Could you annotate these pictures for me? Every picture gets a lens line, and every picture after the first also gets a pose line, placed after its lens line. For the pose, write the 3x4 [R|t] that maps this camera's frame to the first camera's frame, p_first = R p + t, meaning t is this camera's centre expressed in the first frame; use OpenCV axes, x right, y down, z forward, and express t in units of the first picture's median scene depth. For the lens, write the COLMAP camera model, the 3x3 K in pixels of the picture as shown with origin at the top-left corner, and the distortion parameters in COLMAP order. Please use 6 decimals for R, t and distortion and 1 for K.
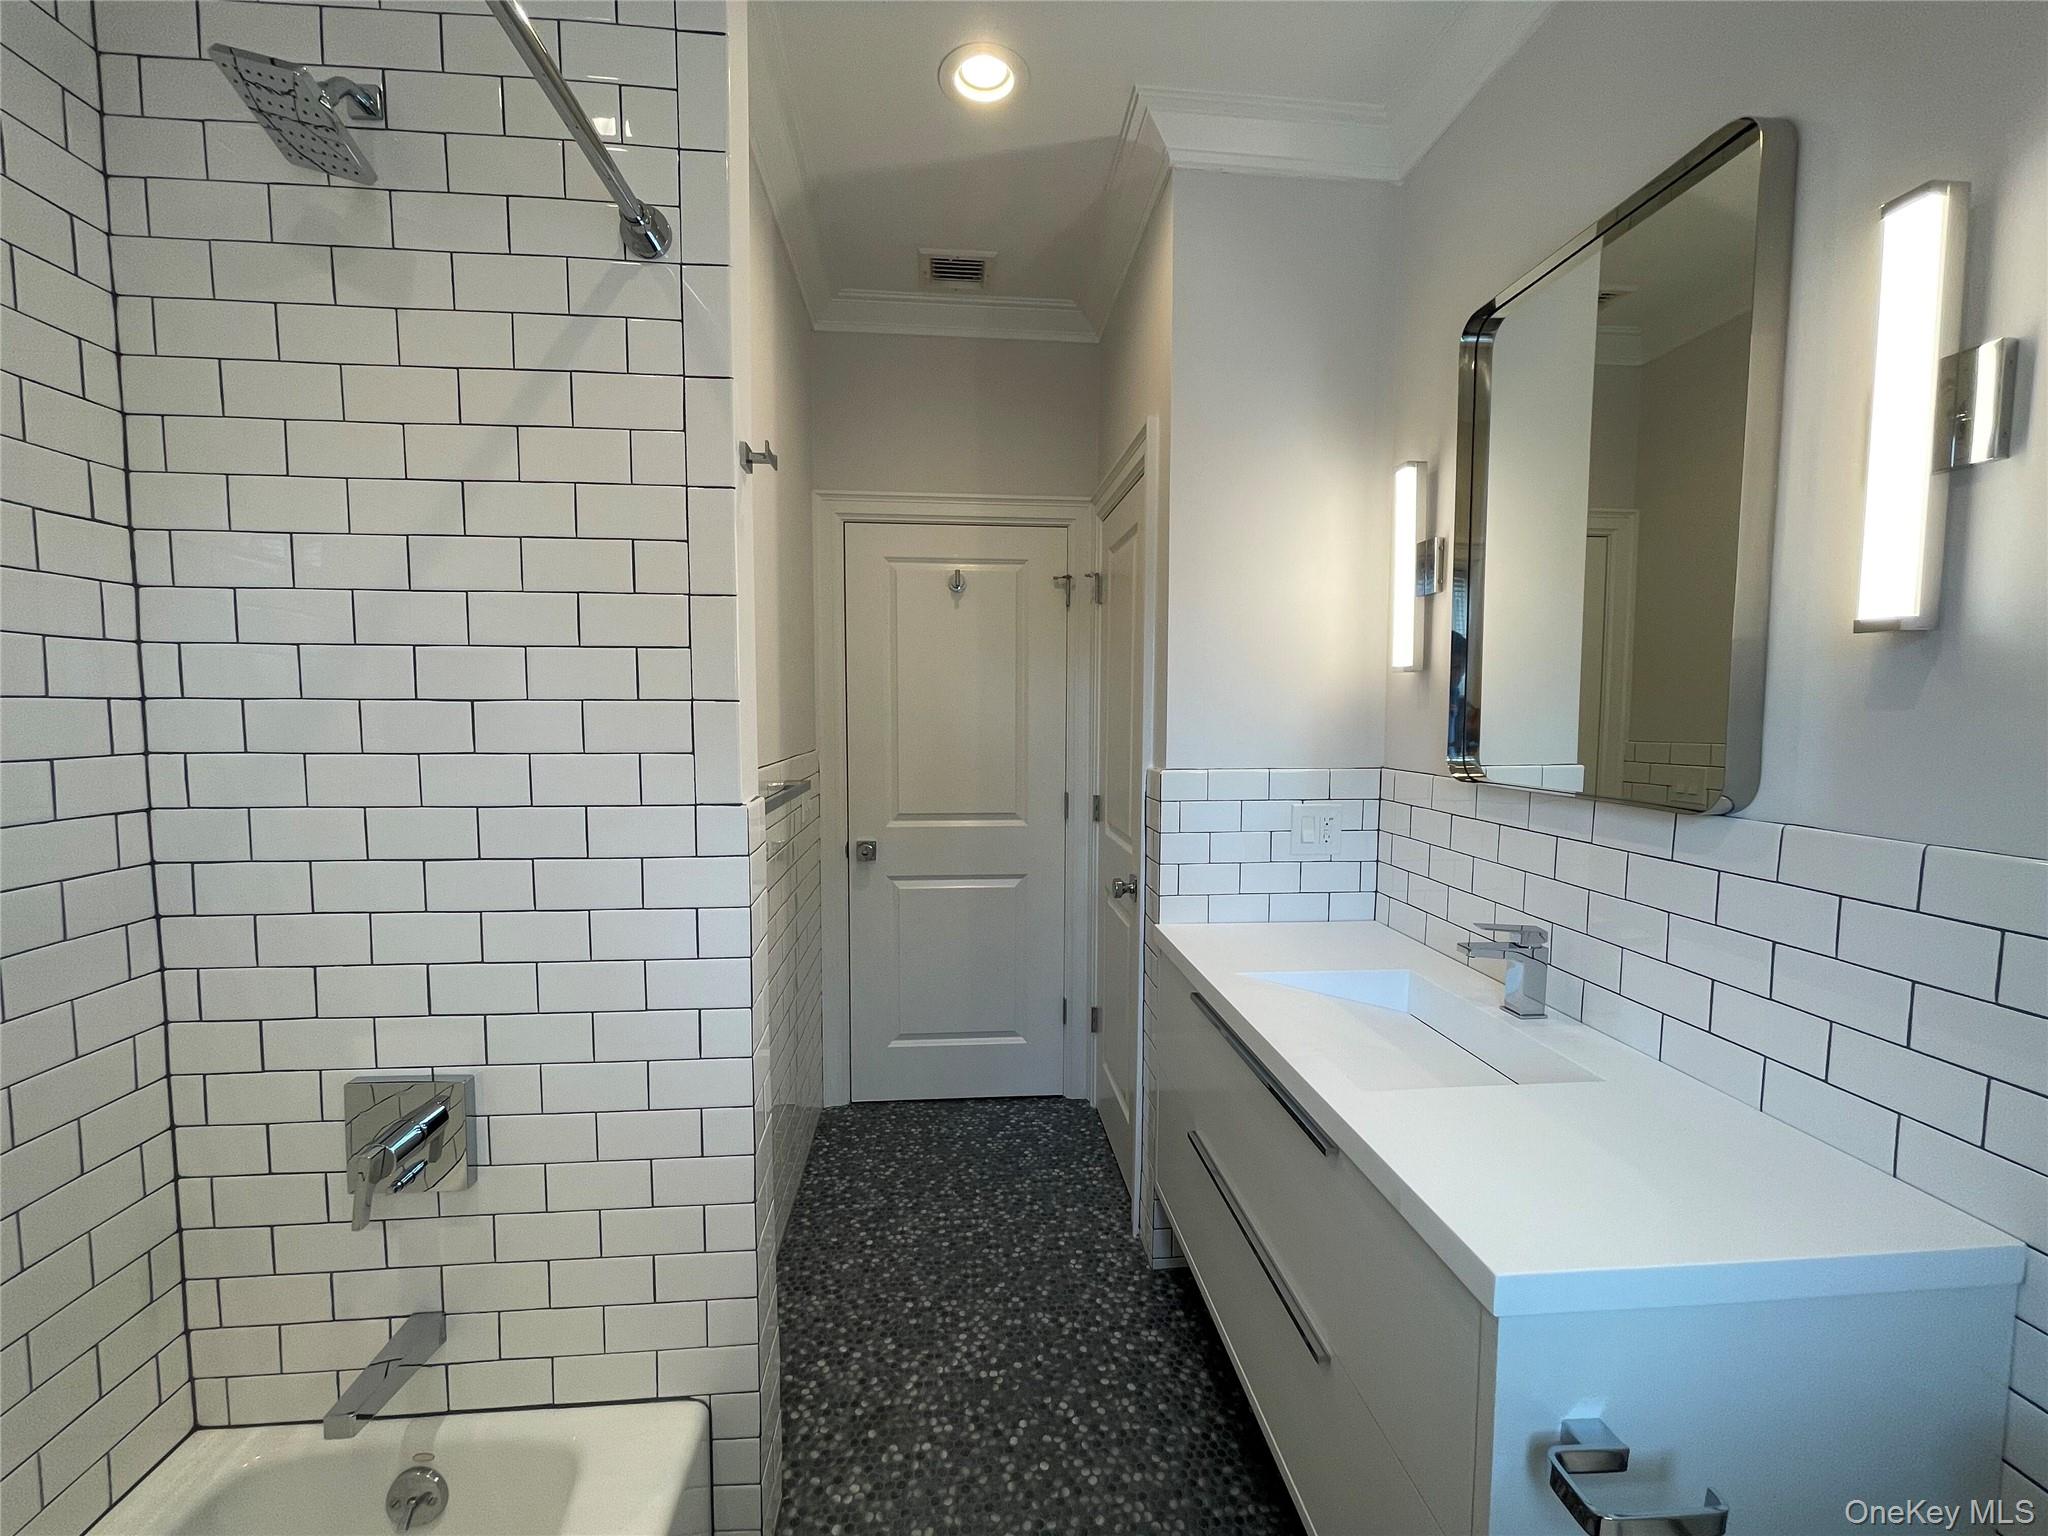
lens RADIAL K [[827.4, 0, 1024.5], [0, 827.4, 770.4], [0, 0, 1]] dist [-0.000570, 0.000504]
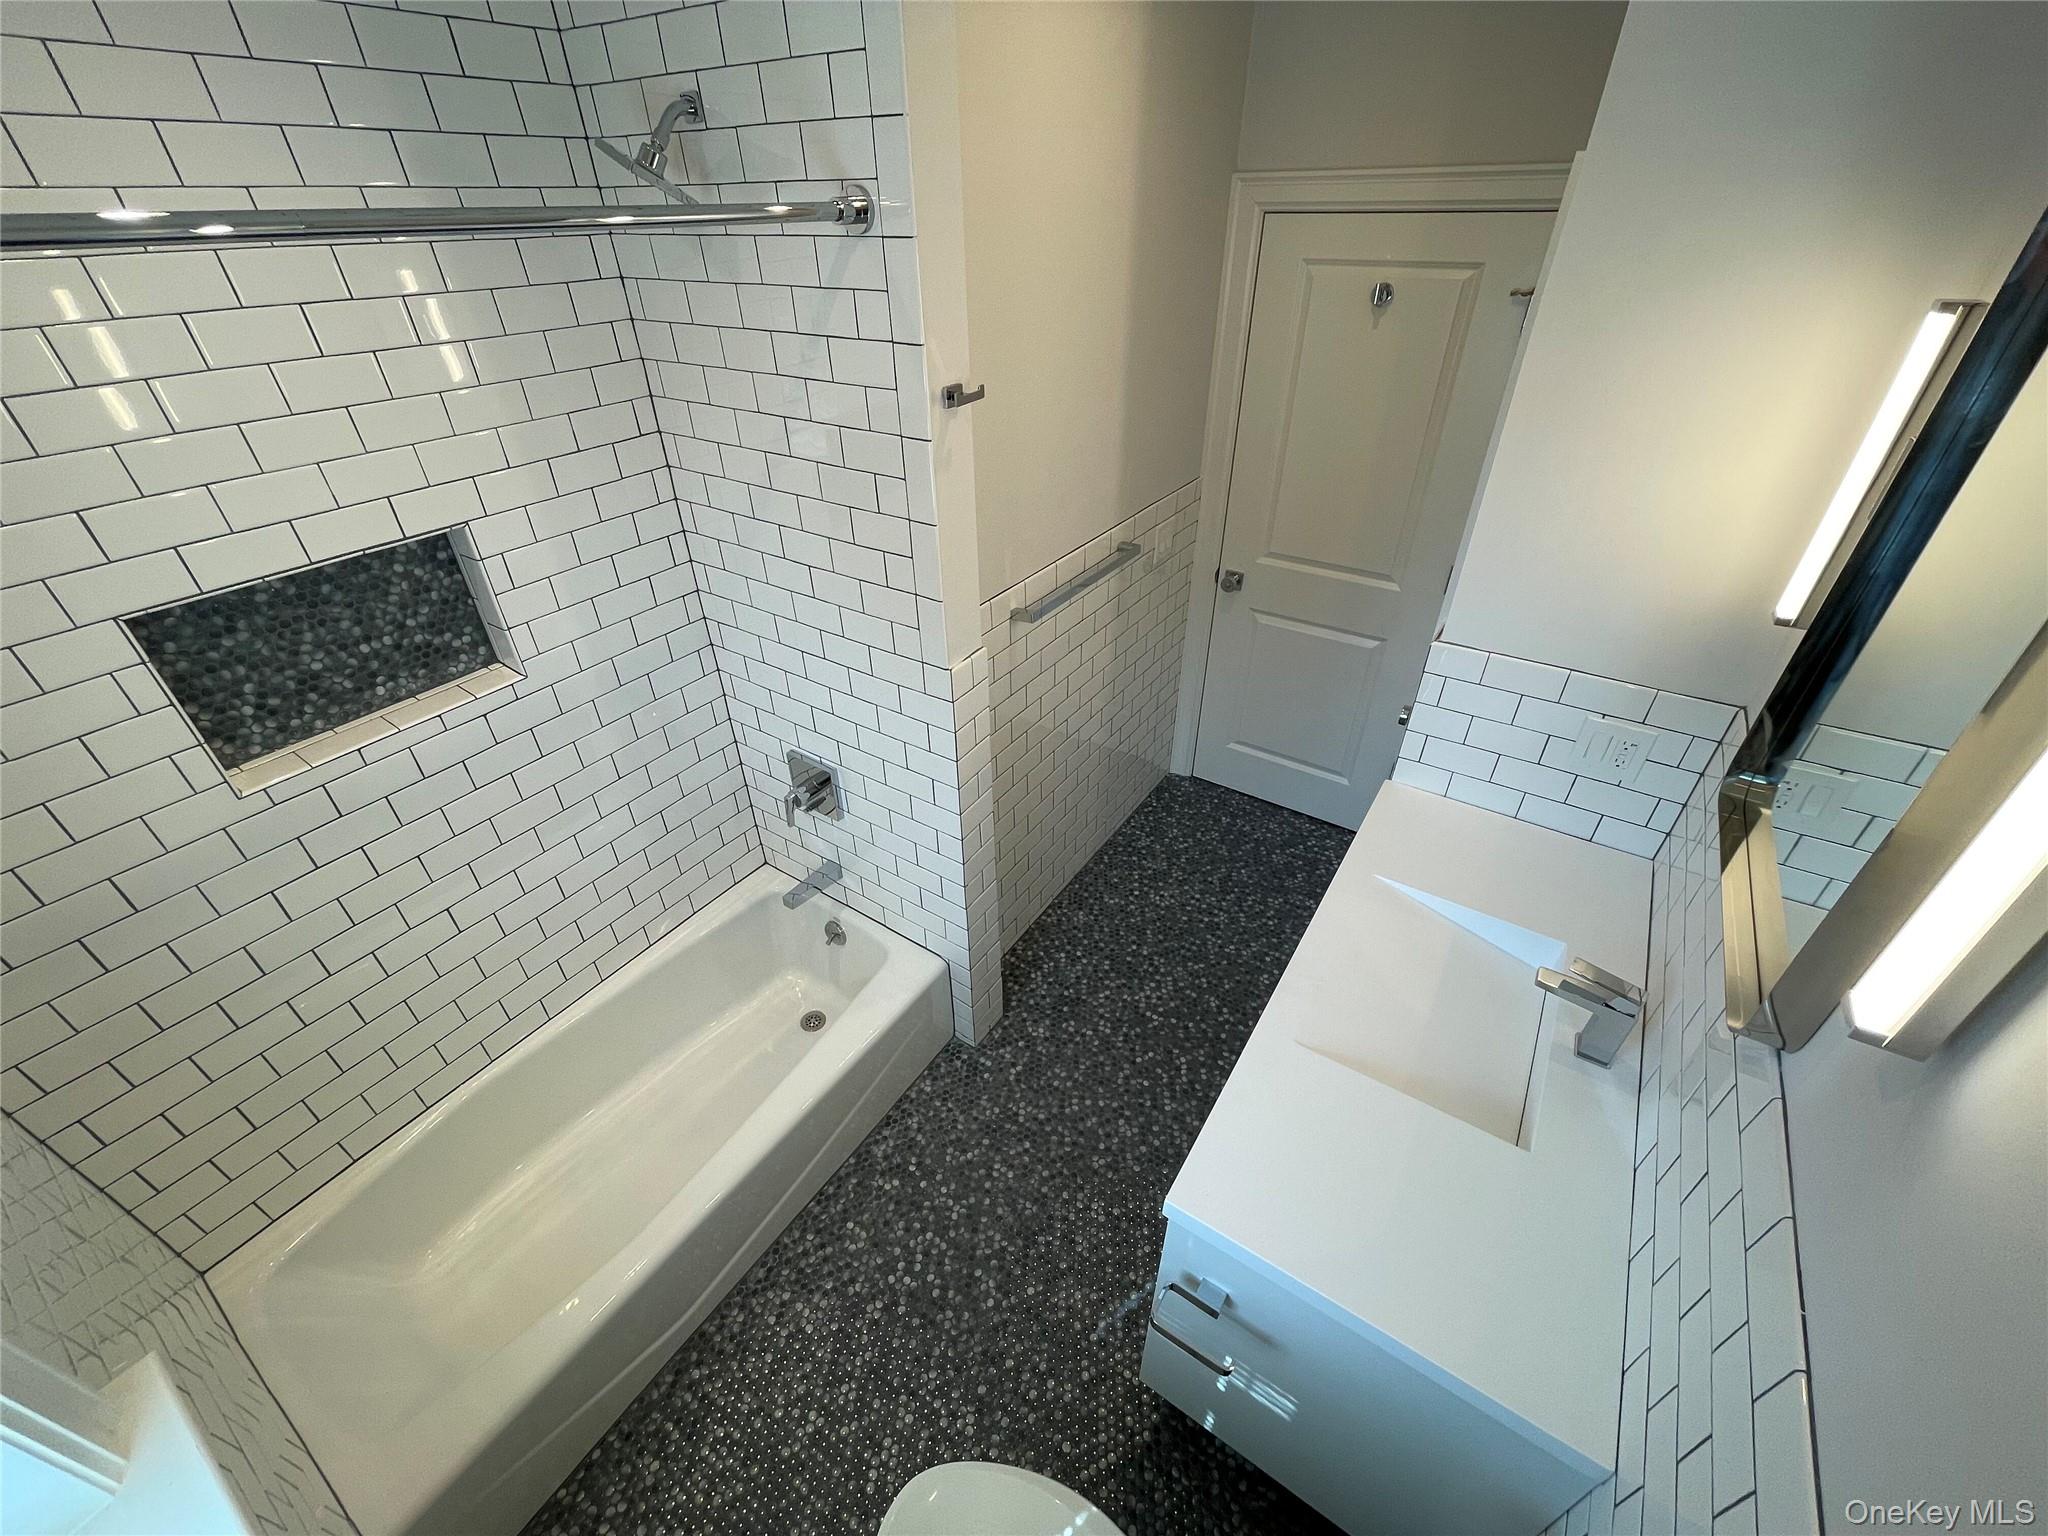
lens RADIAL K [[827.4, 0, 1021.6], [0, 827.4, 771.5], [0, 0, 1]] dist [-0.000570, 0.000504]
pose [[0.773965, 0.352631, -0.525956, 0.446331], [-0.033598, 0.852293, 0.521985, -0.439006], [0.632336, -0.386327, 0.671493, 0.050741]]
